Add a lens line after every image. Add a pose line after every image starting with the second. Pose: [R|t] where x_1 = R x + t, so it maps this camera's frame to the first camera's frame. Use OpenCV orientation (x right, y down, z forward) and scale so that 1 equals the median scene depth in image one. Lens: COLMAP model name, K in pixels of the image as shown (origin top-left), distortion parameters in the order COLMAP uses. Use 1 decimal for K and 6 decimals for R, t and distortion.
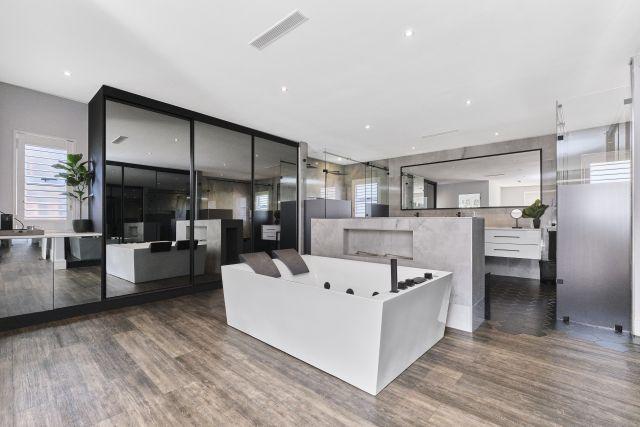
lens RADIAL K [[285.5, 0, 316.9], [0, 285.5, 219.1], [0, 0, 1]] dist [-0.003296, -0.000567]
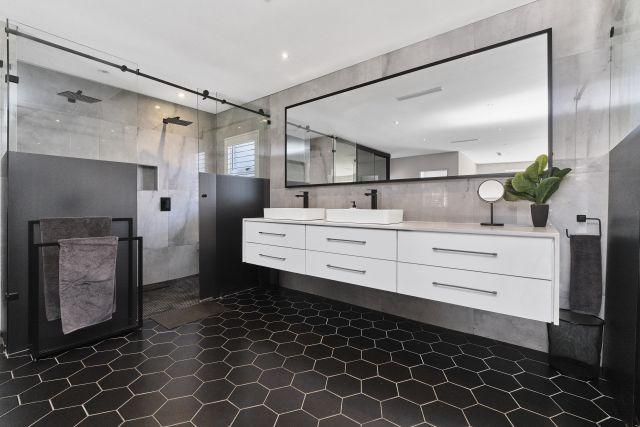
lens RADIAL K [[285.5, 0, 323.0], [0, 285.5, 208.5], [0, 0, 1]] dist [-0.003296, -0.000567]
pose [[0.998354, -0.001718, 0.057329, 0.420778], [0.001290, 0.999971, 0.007500, 0.002978], [-0.057340, -0.007413, 0.998327, 0.583862]]
